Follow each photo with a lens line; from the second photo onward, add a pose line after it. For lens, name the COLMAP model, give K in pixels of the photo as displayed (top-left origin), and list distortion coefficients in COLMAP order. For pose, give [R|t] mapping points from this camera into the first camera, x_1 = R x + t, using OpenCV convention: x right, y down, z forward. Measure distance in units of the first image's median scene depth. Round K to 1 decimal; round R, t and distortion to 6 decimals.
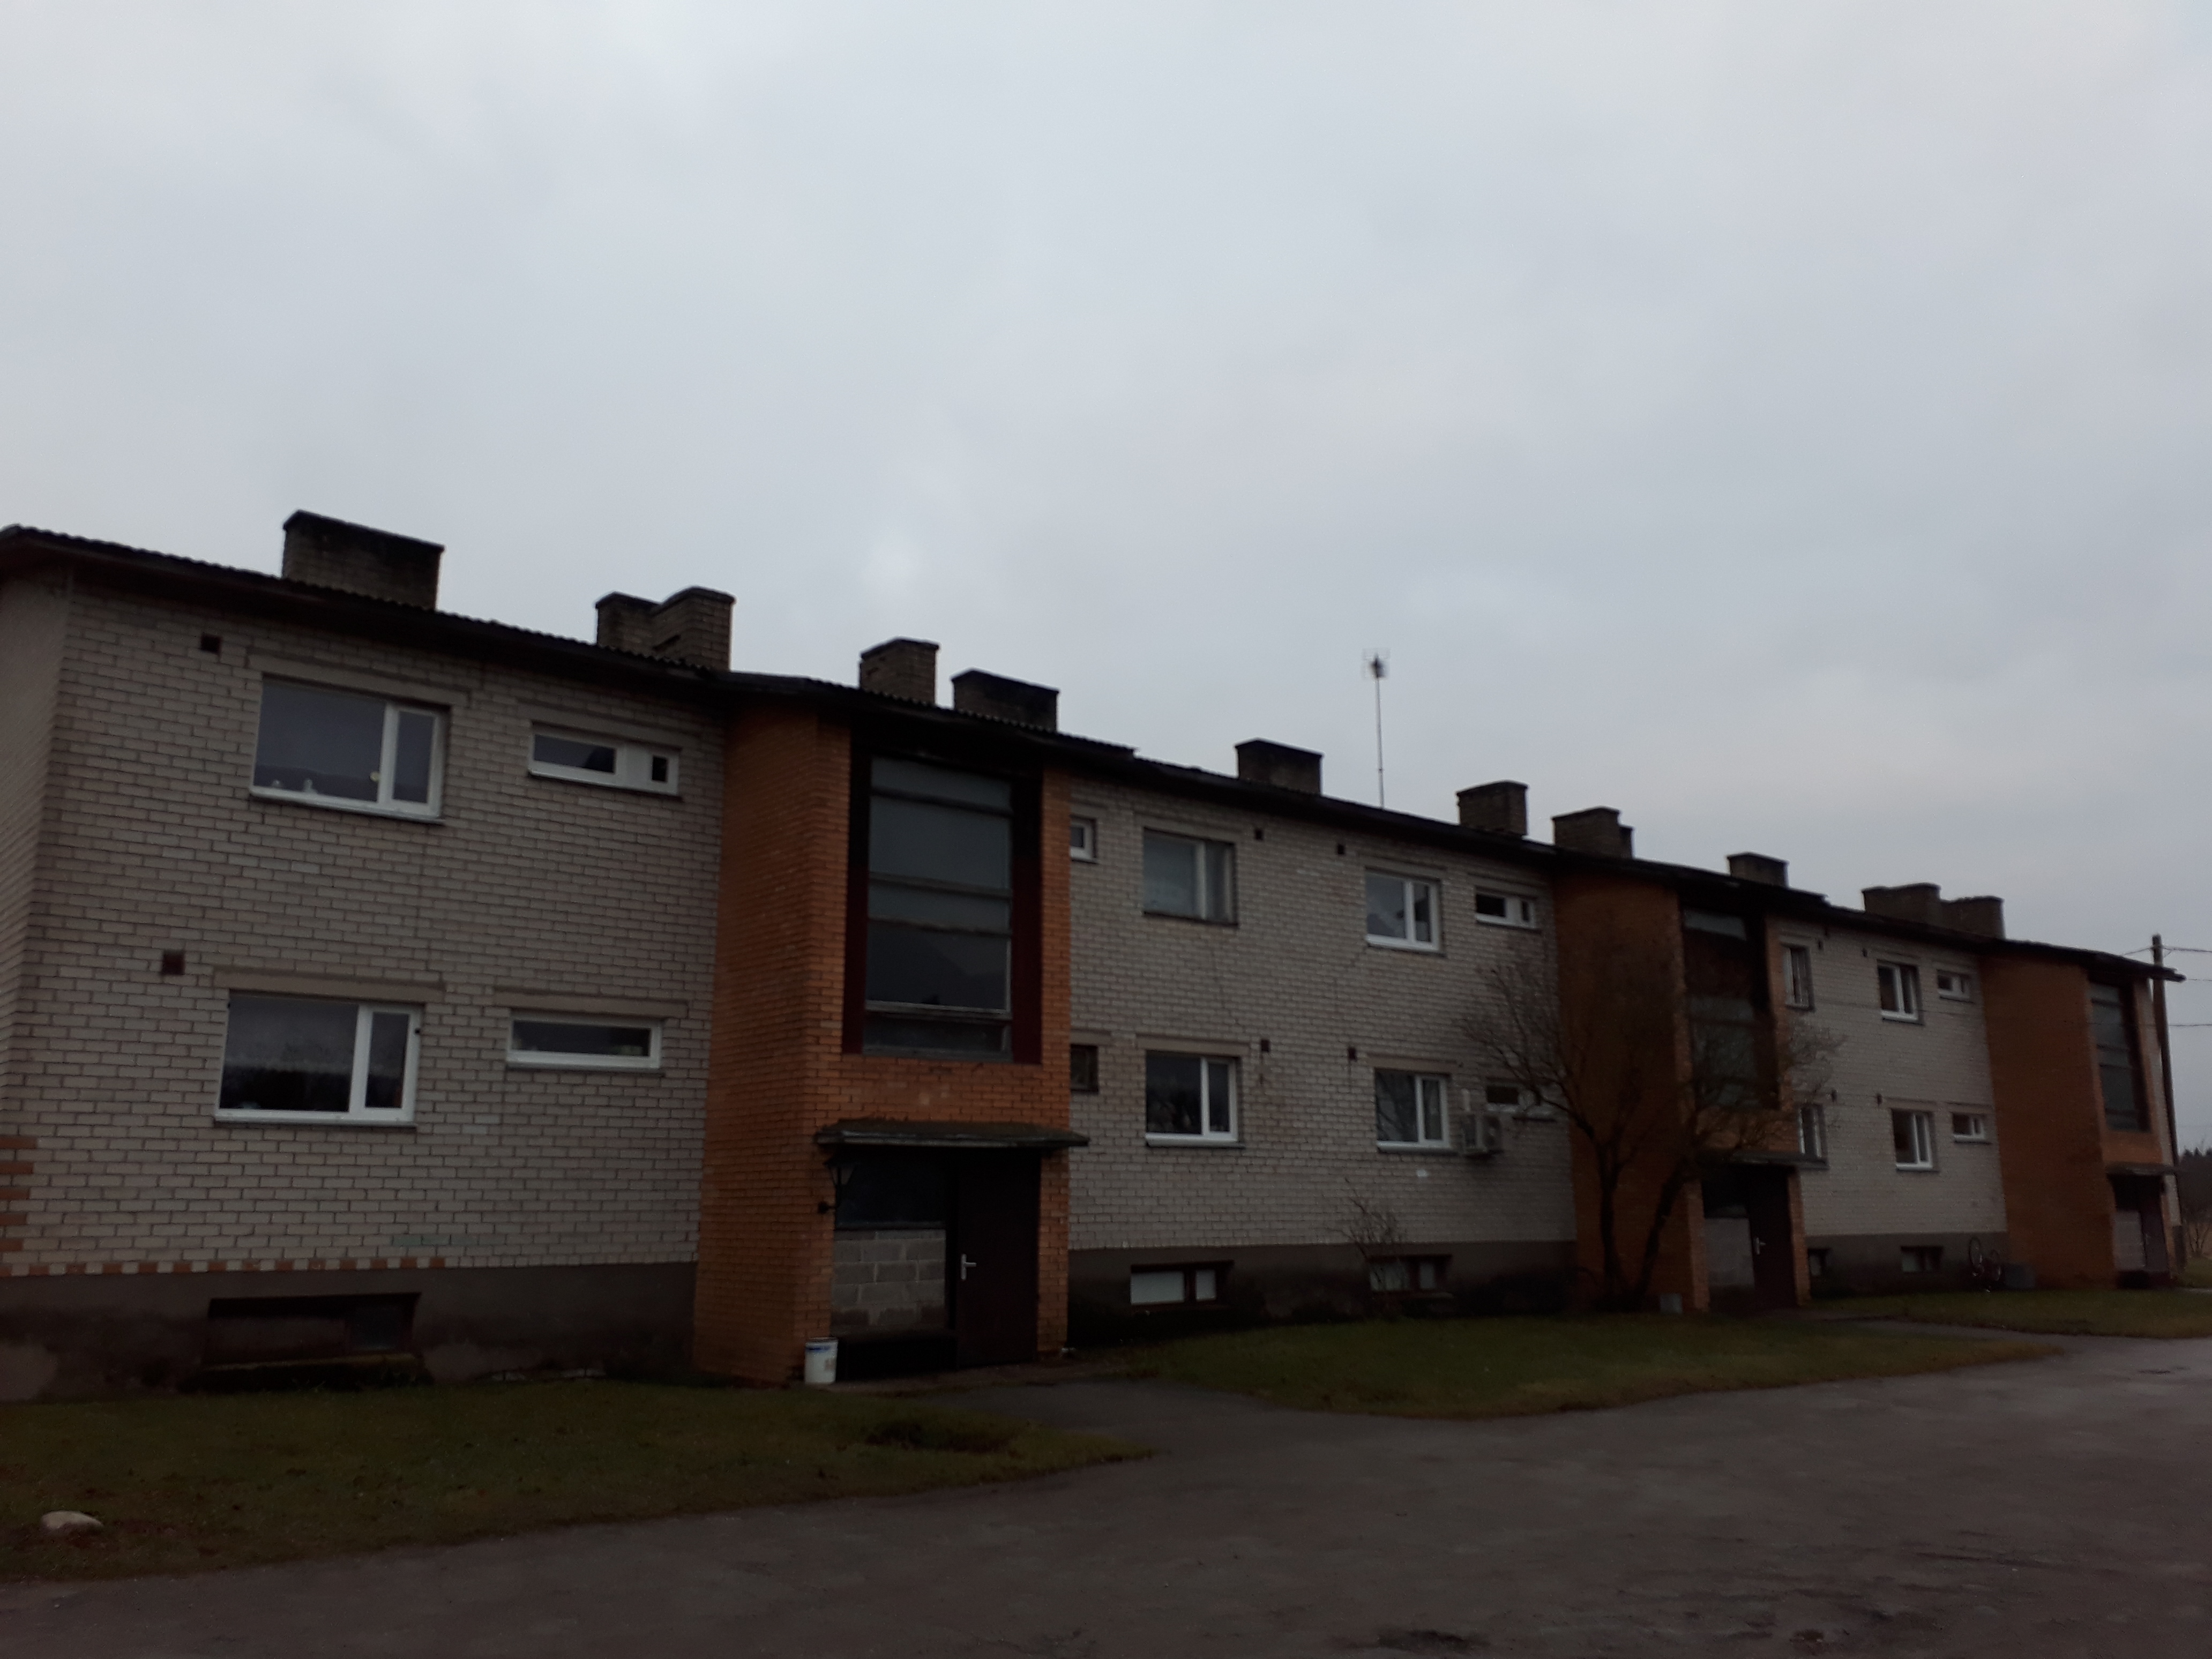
lens RADIAL K [[1713.7, 0, 1105.5], [0, 1713.7, 816.7], [0, 0, 1]] dist [0.141183, -0.278253]
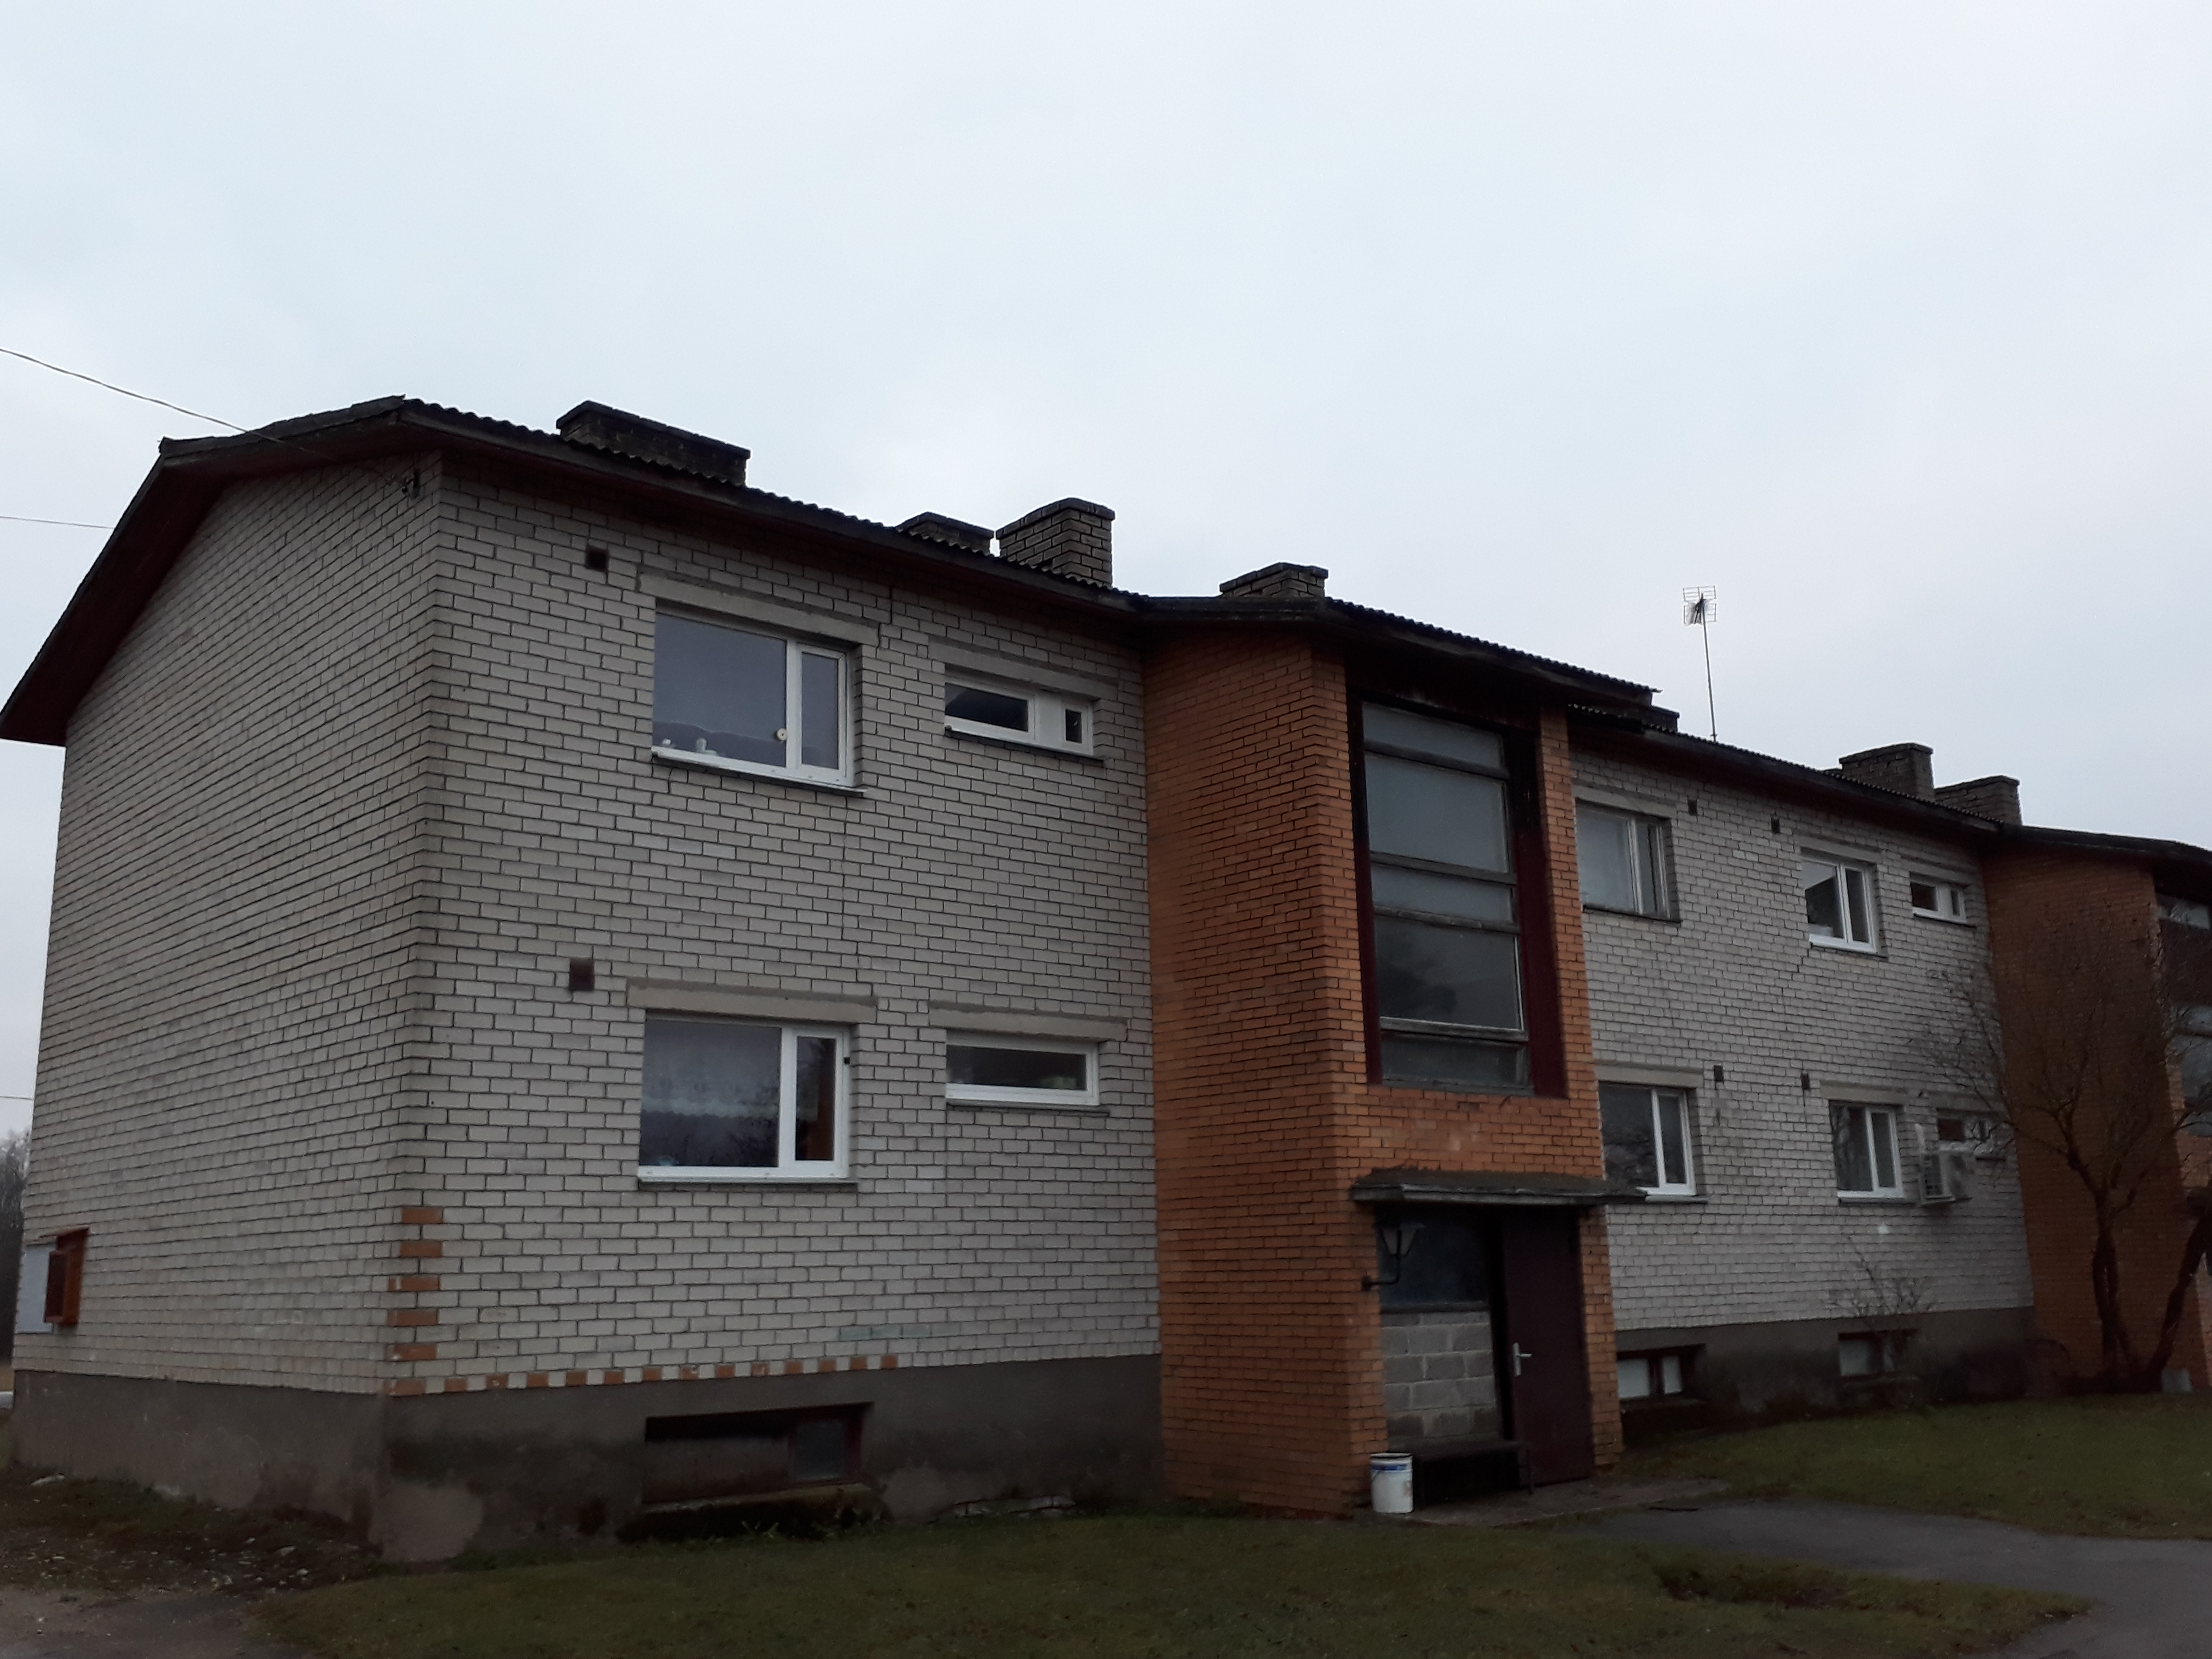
lens RADIAL K [[1990.1, 0, 1097.1], [0, 1990.1, 827.5], [0, 0, 1]] dist [0.258217, -0.818628]
pose [[0.999721, -0.014845, 0.018379, -0.286620], [0.014790, 0.999886, 0.003154, 0.017499], [-0.018423, -0.002881, 0.999826, 0.099832]]
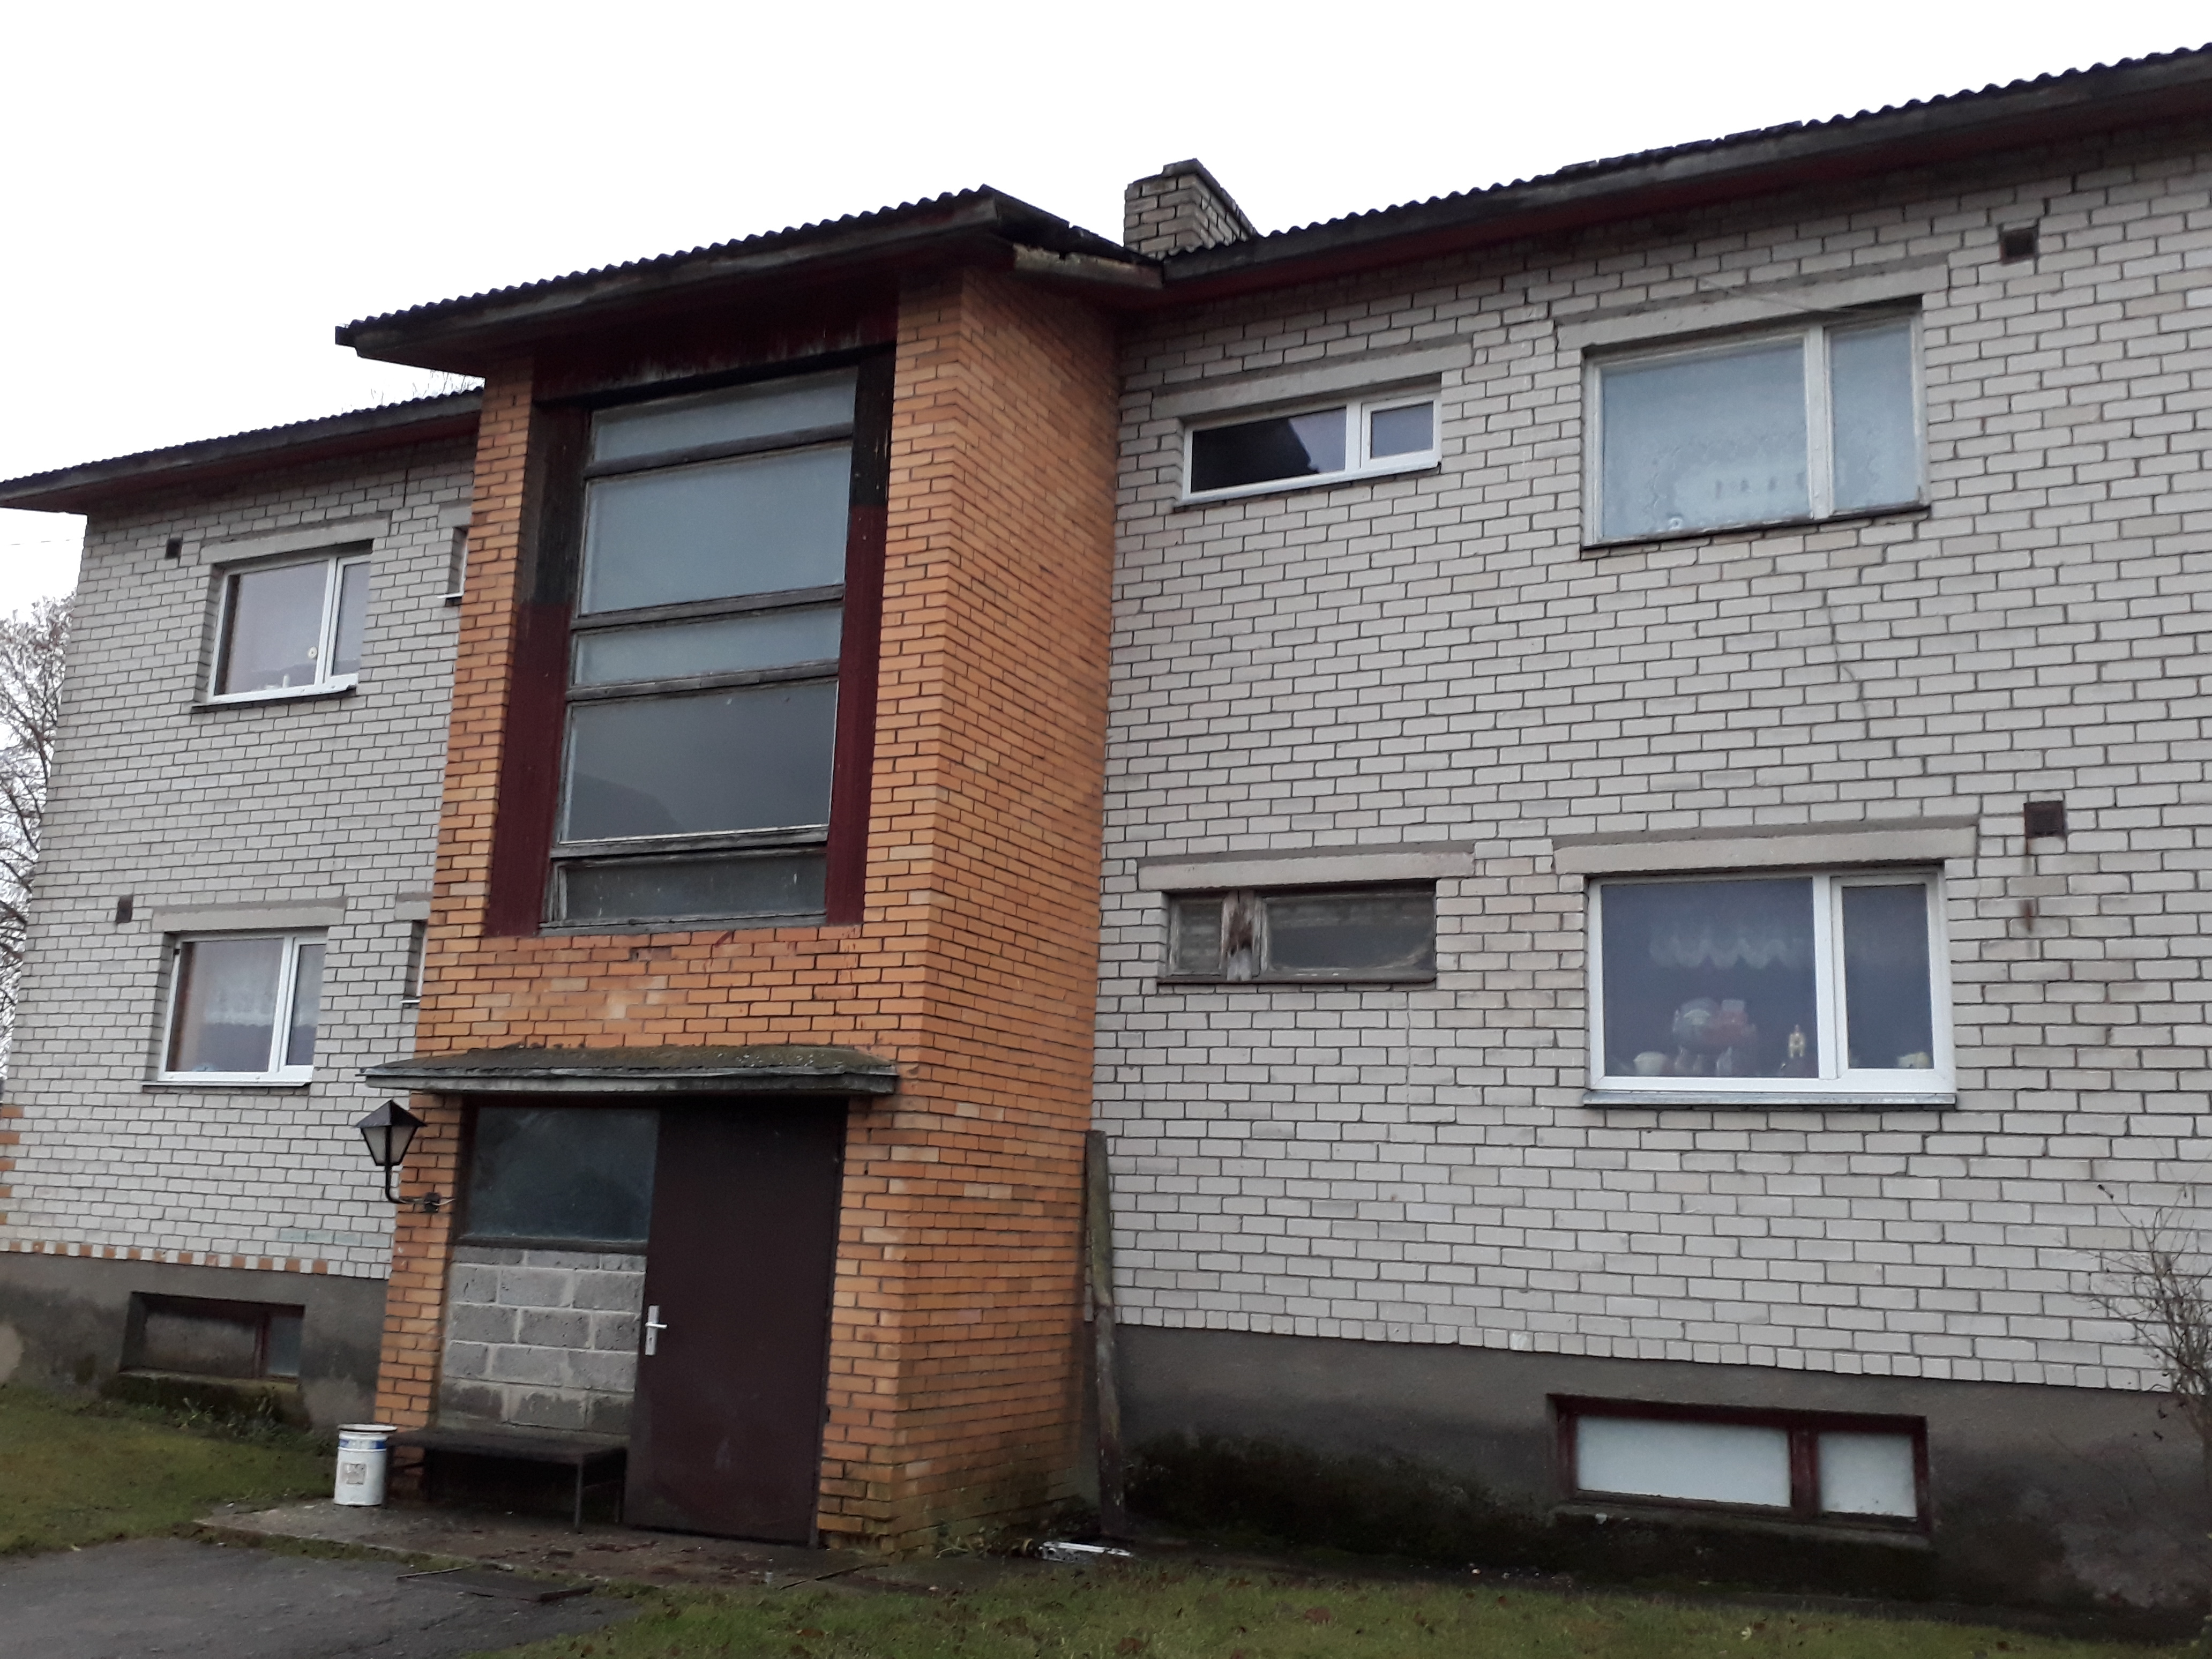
lens RADIAL K [[2017.5, 0, 1106.0], [0, 2017.5, 829.5], [0, 0, 1]] dist [0.074374, -0.142189]
pose [[0.401911, -0.158168, -0.901915, 0.532643], [0.159946, 0.981952, -0.100929, 0.201184], [0.901601, -0.103693, 0.419956, 0.899179]]
